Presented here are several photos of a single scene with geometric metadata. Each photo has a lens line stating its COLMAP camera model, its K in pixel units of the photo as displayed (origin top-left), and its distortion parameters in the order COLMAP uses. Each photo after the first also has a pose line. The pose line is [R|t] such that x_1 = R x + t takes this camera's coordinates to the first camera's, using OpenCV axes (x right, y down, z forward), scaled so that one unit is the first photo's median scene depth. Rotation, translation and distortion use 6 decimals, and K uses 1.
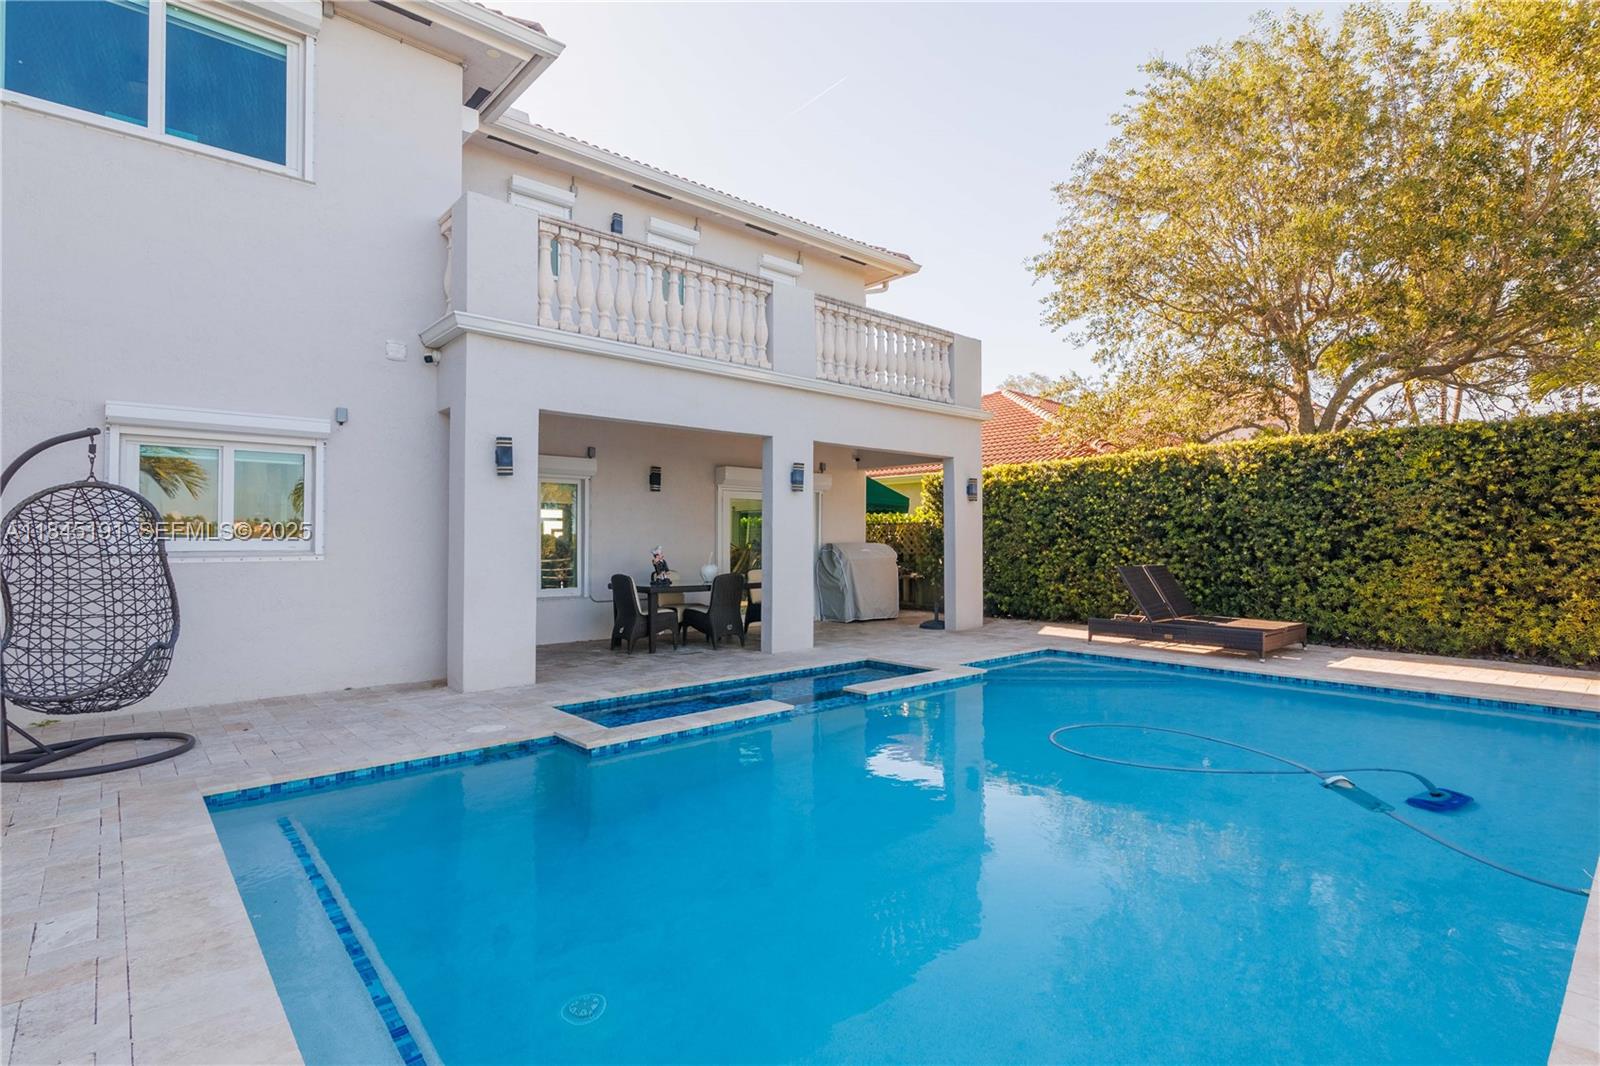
lens RADIAL K [[779.0, 0, 836.8], [0, 779.0, 534.6], [0, 0, 1]] dist [-0.000526, -0.000361]
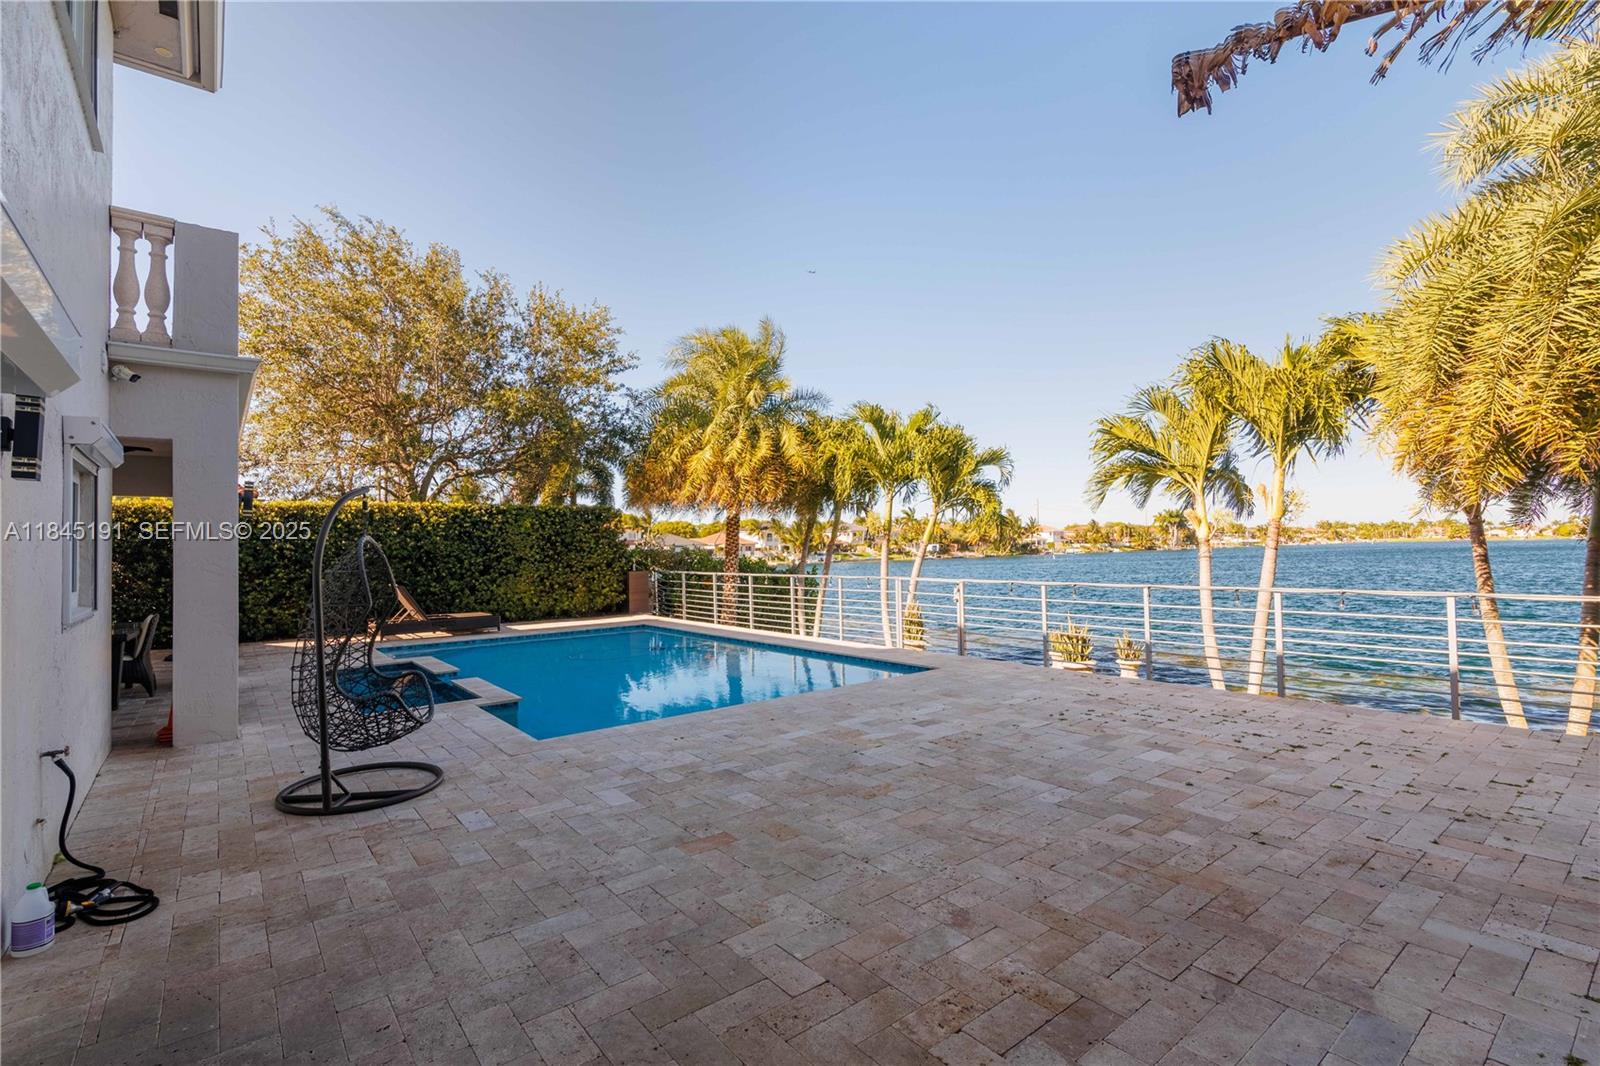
lens RADIAL K [[728.2, 0, 800.0], [0, 728.2, 533.0], [0, 0, 1]] dist [0.001341, -0.000120]
pose [[0.075297, 0.020049, 0.996960, -0.992827], [0.010521, 0.999726, -0.020899, -0.022909], [-0.997106, 0.012063, 0.075065, 0.157232]]
